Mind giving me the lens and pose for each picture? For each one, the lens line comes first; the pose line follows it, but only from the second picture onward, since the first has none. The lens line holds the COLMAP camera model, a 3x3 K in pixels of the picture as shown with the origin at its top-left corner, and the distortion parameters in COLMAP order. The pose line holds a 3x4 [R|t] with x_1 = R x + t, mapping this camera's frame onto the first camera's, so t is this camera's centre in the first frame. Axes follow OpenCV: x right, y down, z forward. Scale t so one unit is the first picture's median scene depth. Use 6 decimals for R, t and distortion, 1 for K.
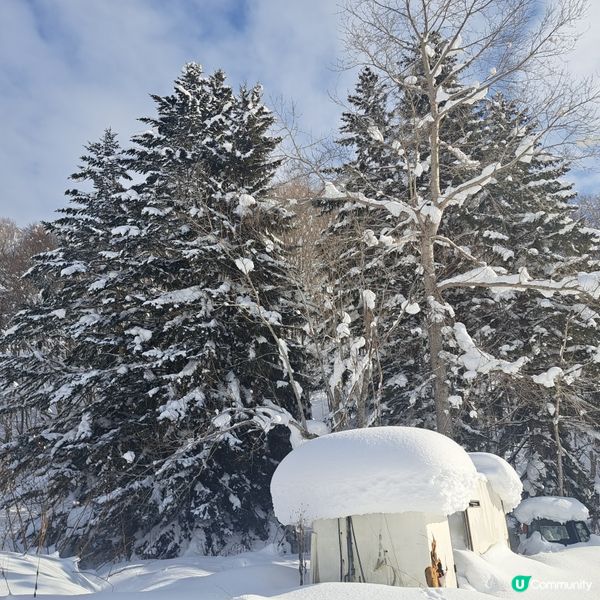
lens RADIAL K [[539.7, 0, 300.0], [0, 539.7, 300.0], [0, 0, 1]] dist [0.006014, 0.003728]
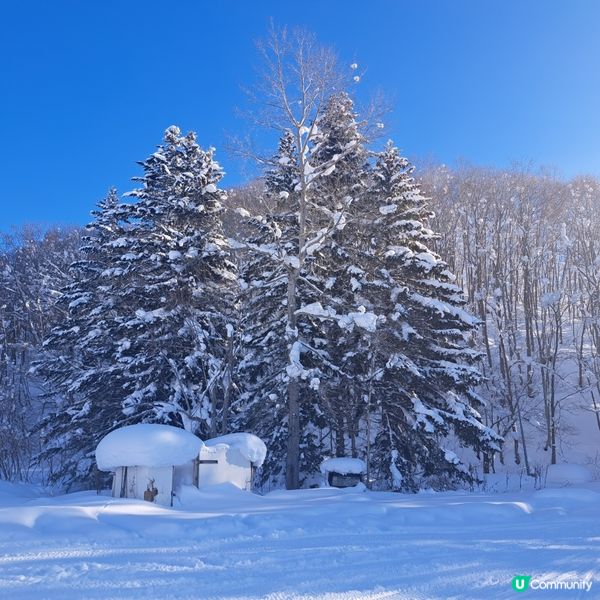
lens RADIAL K [[539.7, 0, 300.0], [0, 539.7, 300.0], [0, 0, 1]] dist [0.006014, 0.003728]
pose [[0.981732, -0.031757, -0.187602, 0.460959], [0.044623, 0.996903, 0.064763, -0.132269], [0.184965, -0.071951, 0.980108, -0.336334]]
